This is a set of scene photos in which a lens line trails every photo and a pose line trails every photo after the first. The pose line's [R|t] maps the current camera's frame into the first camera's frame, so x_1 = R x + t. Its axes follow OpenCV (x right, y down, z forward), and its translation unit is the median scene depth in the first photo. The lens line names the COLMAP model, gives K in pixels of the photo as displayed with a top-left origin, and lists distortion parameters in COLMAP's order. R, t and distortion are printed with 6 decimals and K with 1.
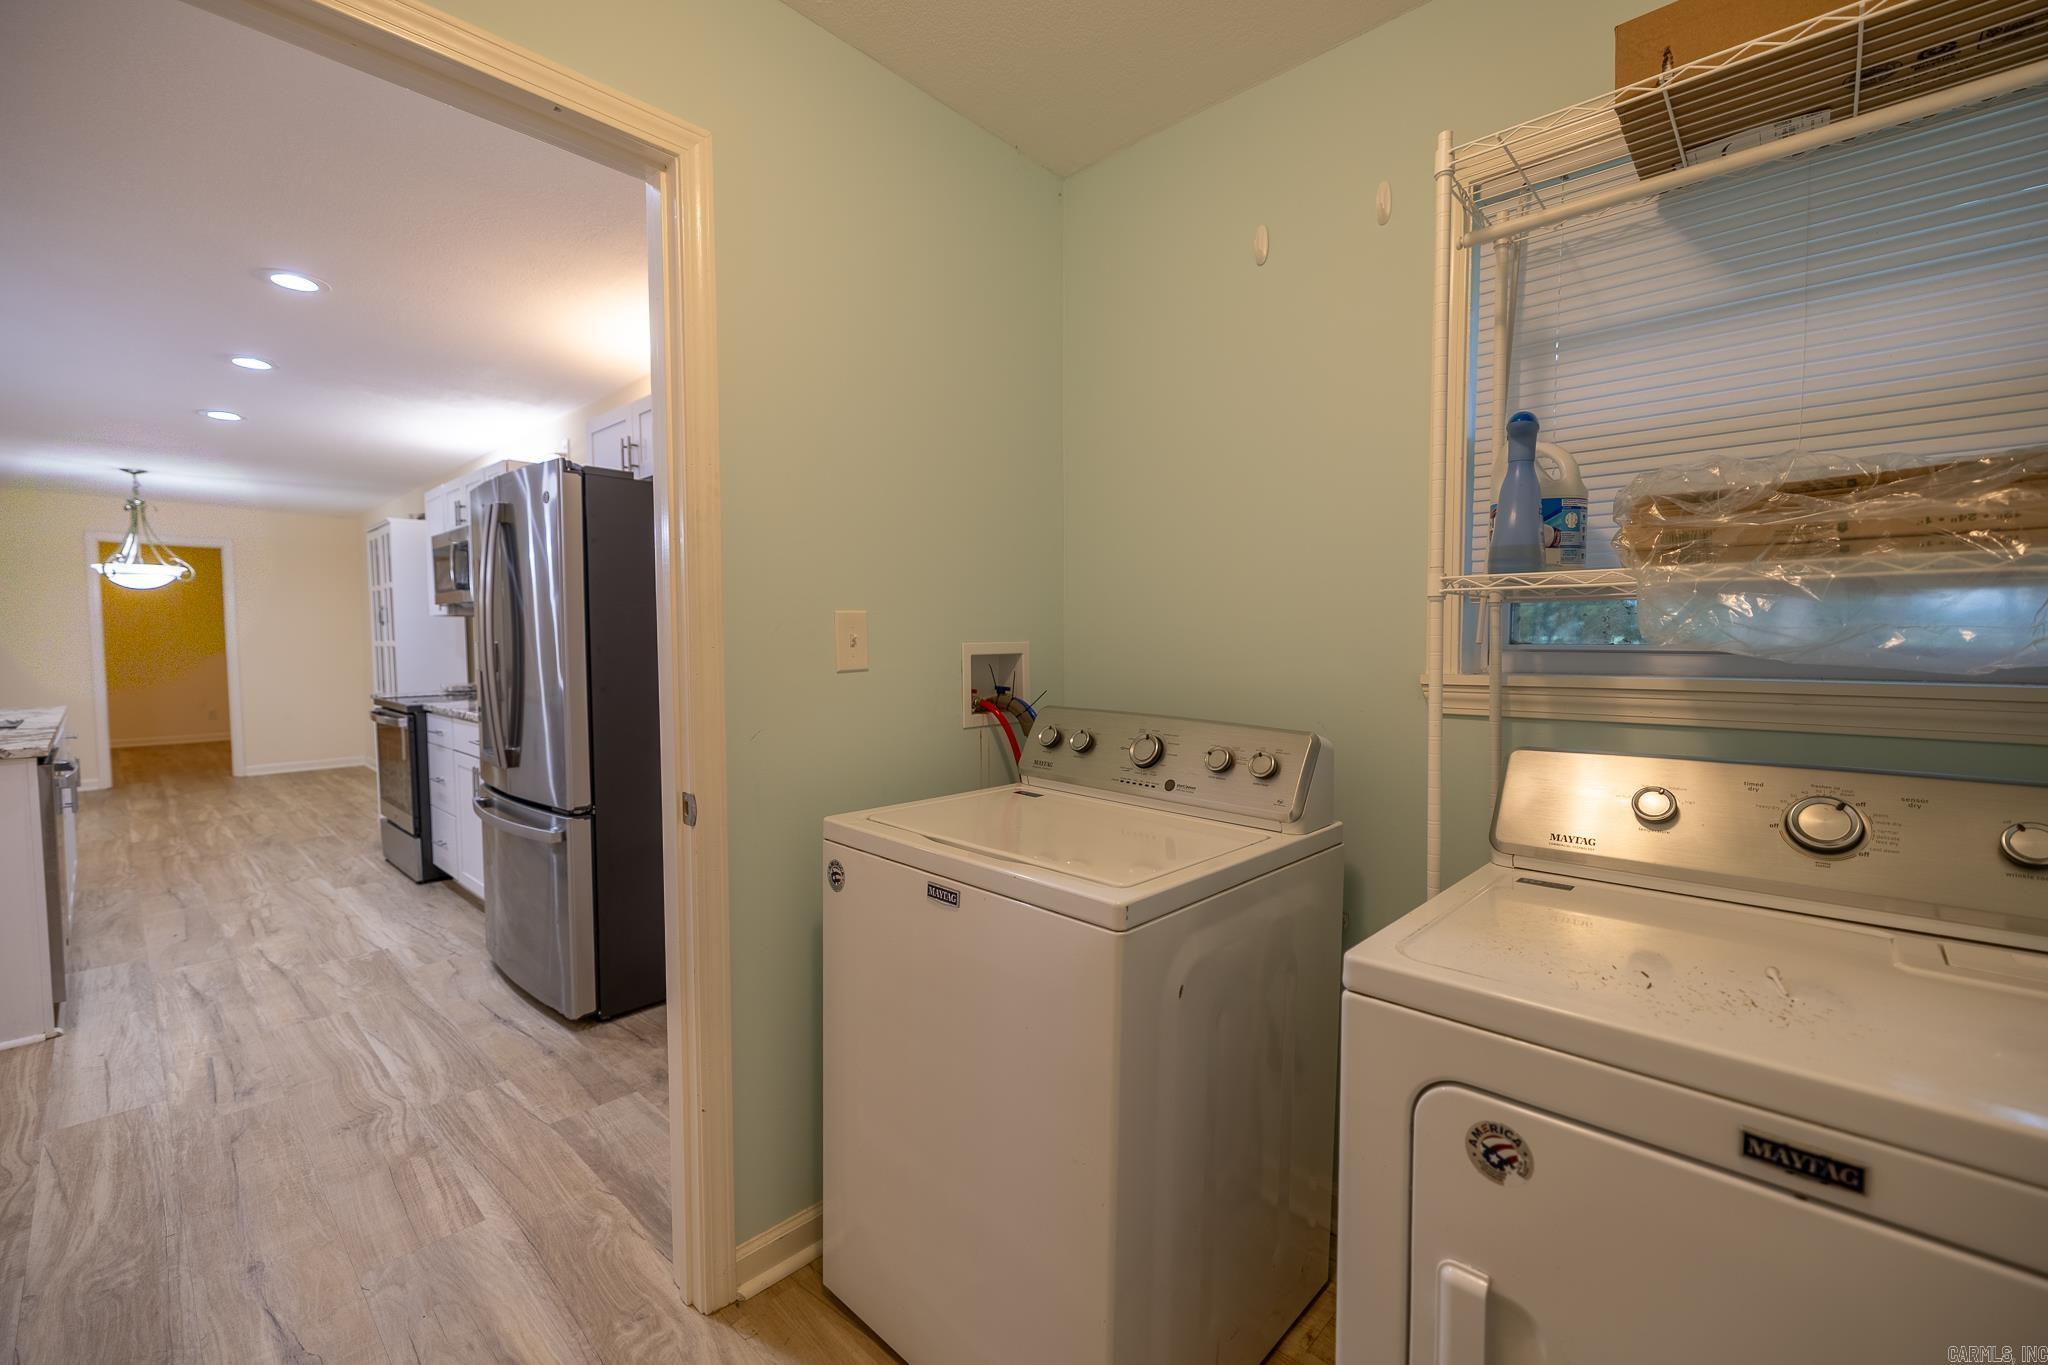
lens RADIAL K [[859.6, 0, 1026.6], [0, 859.6, 683.3], [0, 0, 1]] dist [0.000040, 0.000012]
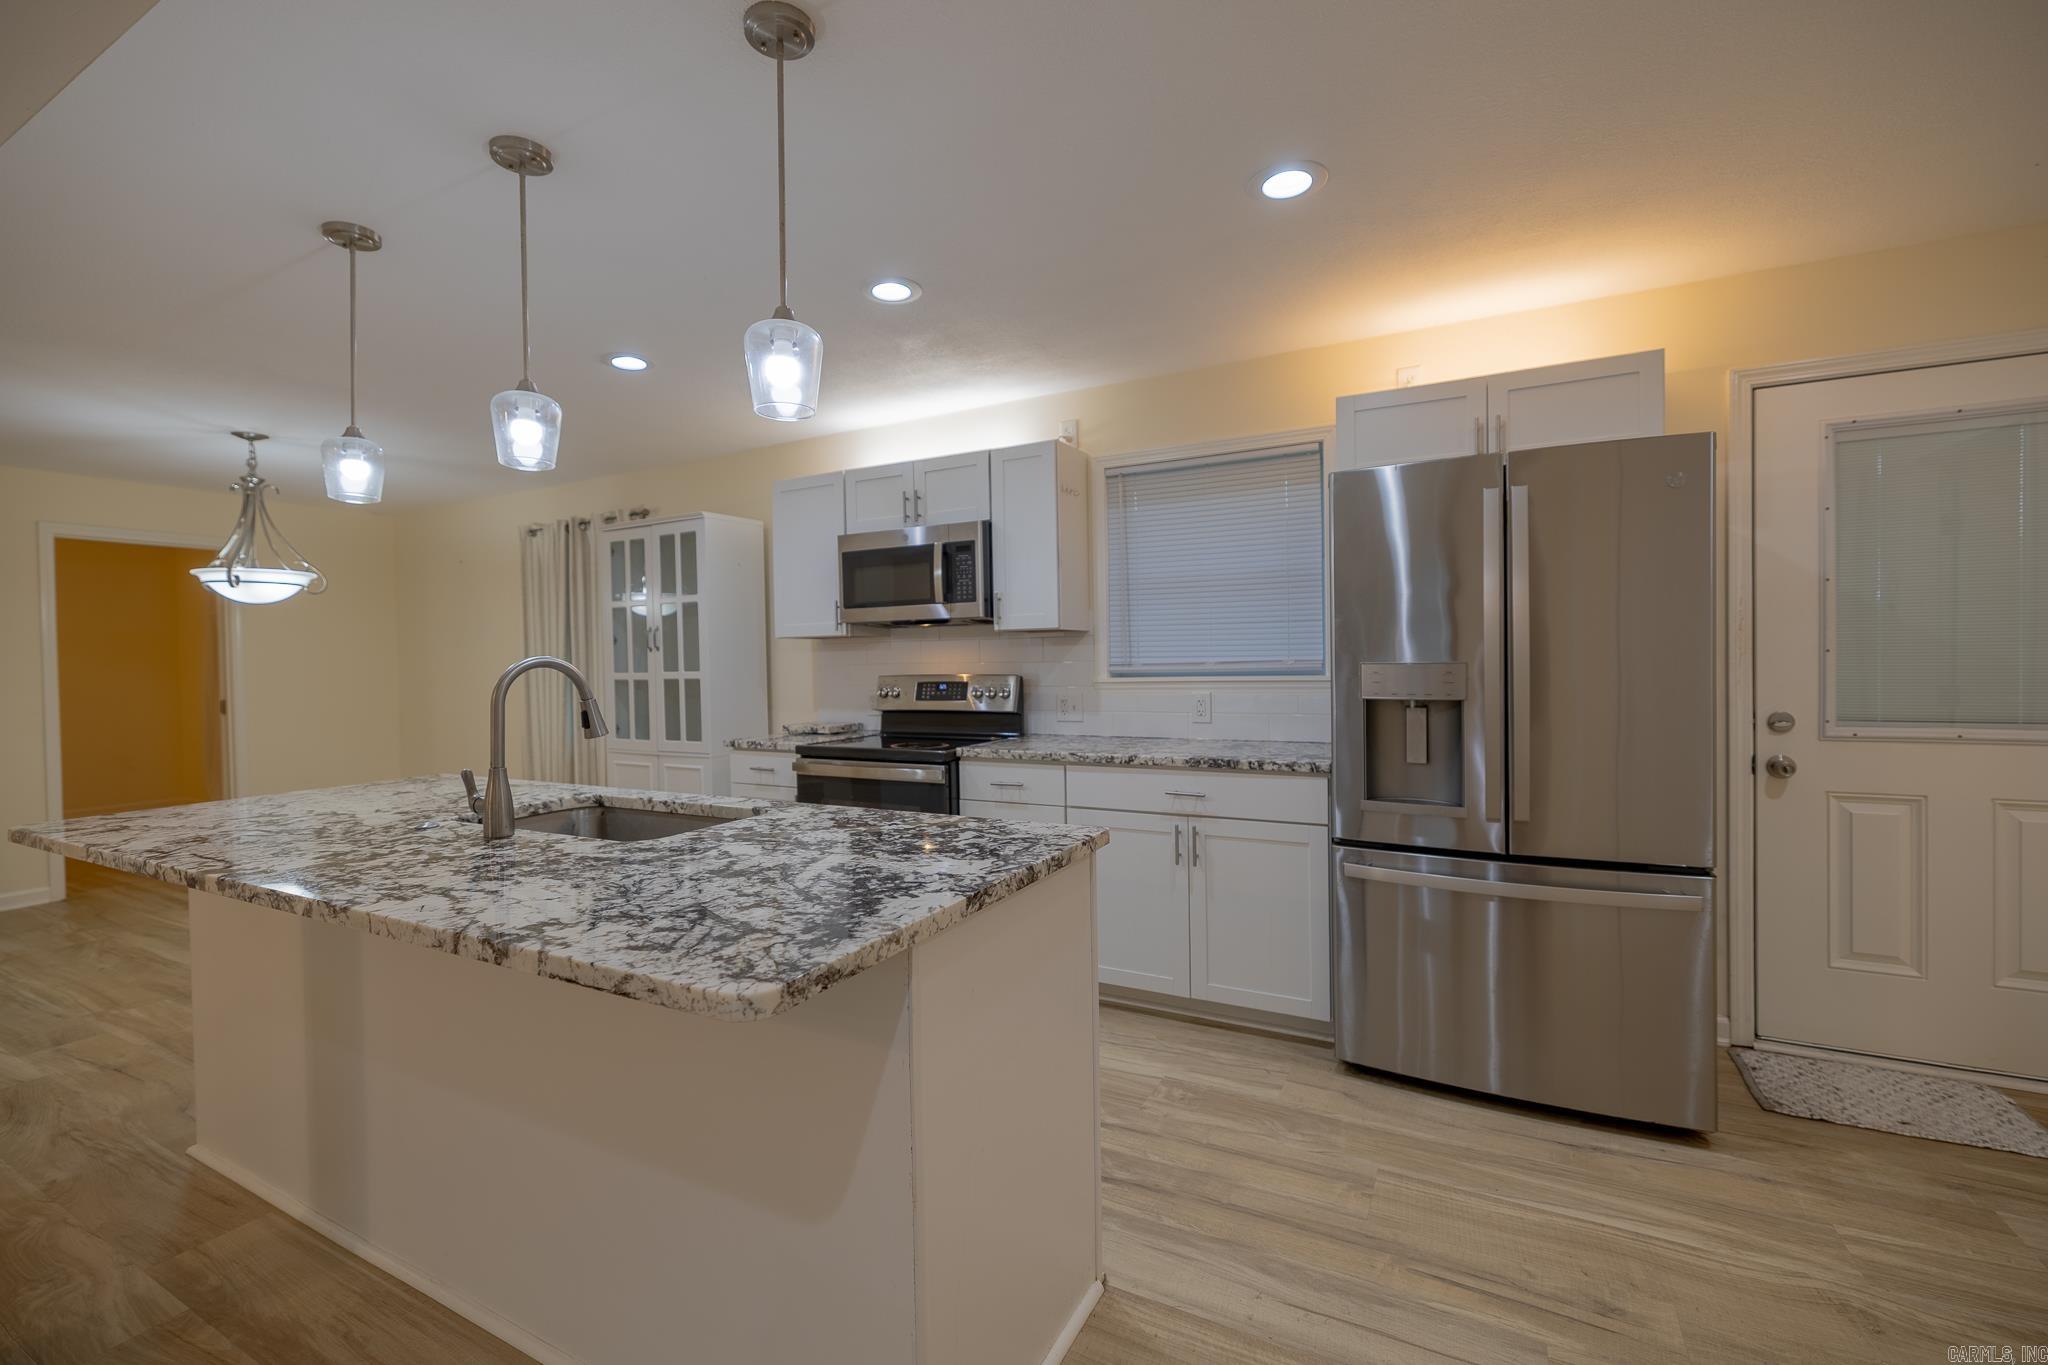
lens RADIAL K [[859.6, 0, 1025.5], [0, 859.6, 680.4], [0, 0, 1]] dist [0.000040, 0.000012]
pose [[0.966897, -0.020605, 0.254332, -1.031632], [0.029269, 0.999111, -0.030326, -0.015711], [-0.253482, 0.036766, 0.966641, 0.291597]]
